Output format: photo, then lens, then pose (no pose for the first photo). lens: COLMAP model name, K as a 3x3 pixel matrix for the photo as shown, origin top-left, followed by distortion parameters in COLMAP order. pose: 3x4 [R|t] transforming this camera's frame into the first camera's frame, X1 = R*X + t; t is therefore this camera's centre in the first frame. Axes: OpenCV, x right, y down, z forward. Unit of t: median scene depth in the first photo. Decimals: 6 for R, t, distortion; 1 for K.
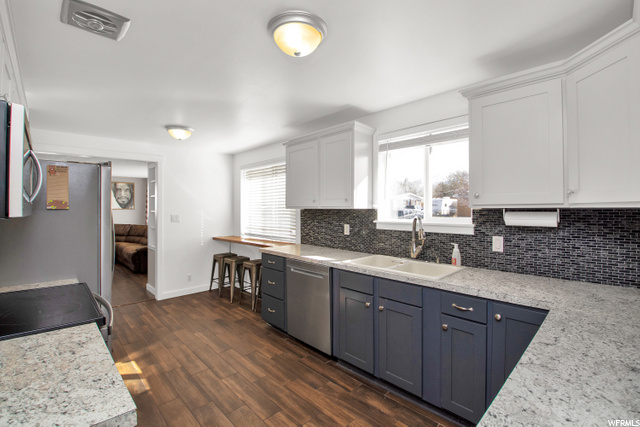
lens RADIAL K [[284.8, 0, 315.4], [0, 284.8, 210.6], [0, 0, 1]] dist [-0.005093, -0.007982]
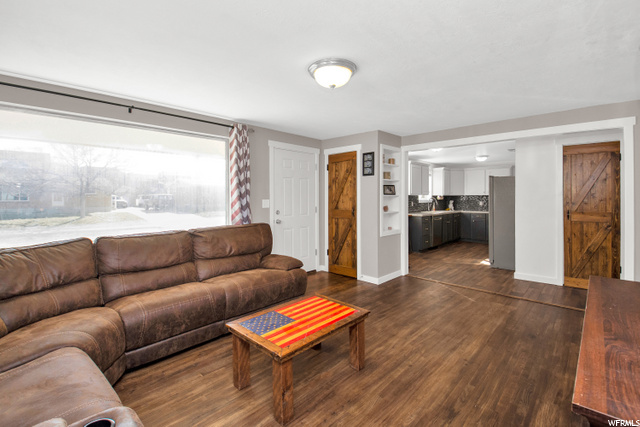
lens RADIAL K [[284.8, 0, 313.3], [0, 284.8, 197.2], [0, 0, 1]] dist [-0.005093, -0.007982]
pose [[-0.024878, 0.004925, 0.999678, -2.322251], [0.006687, 0.999966, -0.004760, 0.015644], [-0.999668, 0.006566, -0.024910, 1.937893]]
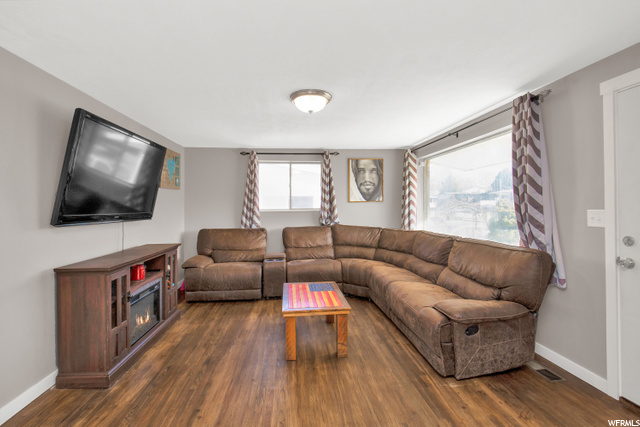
lens RADIAL K [[284.8, 0, 317.0], [0, 284.8, 200.4], [0, 0, 1]] dist [-0.005093, -0.007982]
pose [[0.789673, -0.013216, -0.613385, -1.051120], [0.001825, 0.999814, -0.019193, 0.008163], [0.613525, 0.014037, 0.789551, 1.216408]]
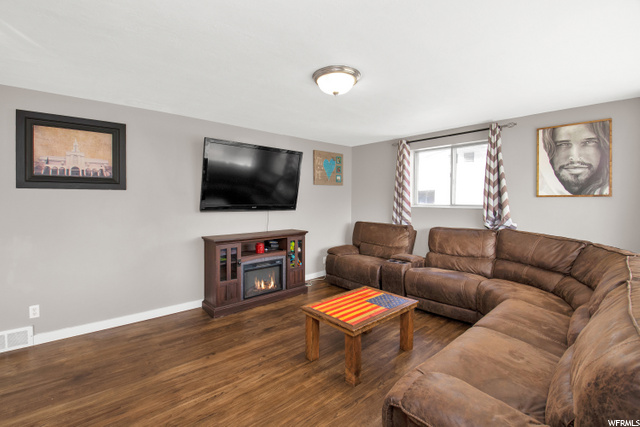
lens RADIAL K [[284.8, 0, 322.6], [0, 284.8, 209.6], [0, 0, 1]] dist [-0.005093, -0.007982]
pose [[-0.014390, 0.040079, -0.999093, -0.841738], [-0.007595, 0.999163, 0.040191, -0.001123], [0.999868, 0.008166, -0.014073, 1.849925]]
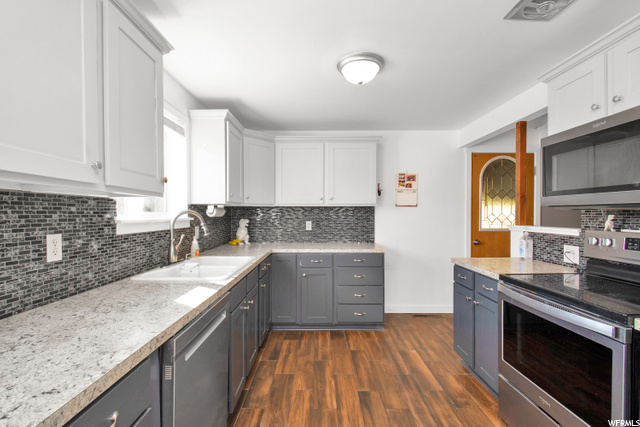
lens RADIAL K [[284.8, 0, 321.2], [0, 284.8, 214.8], [0, 0, 1]] dist [-0.005093, -0.007982]
pose [[-0.726597, -0.000527, 0.687064, -0.424332], [0.005326, 0.999965, 0.006399, 0.021817], [-0.687044, 0.008308, -0.726569, 1.048108]]
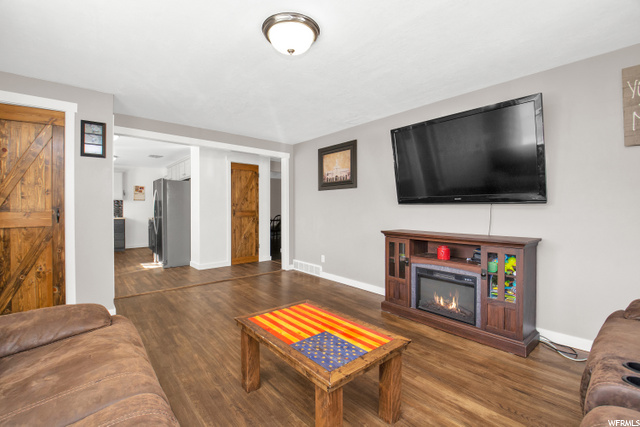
lens RADIAL K [[284.8, 0, 311.0], [0, 284.8, 211.2], [0, 0, 1]] dist [-0.005093, -0.007982]
pose [[-0.997331, 0.000737, 0.073011, -1.673493], [0.001572, 0.999934, 0.011383, 0.068016], [-0.072998, 0.011468, -0.997266, 2.490861]]
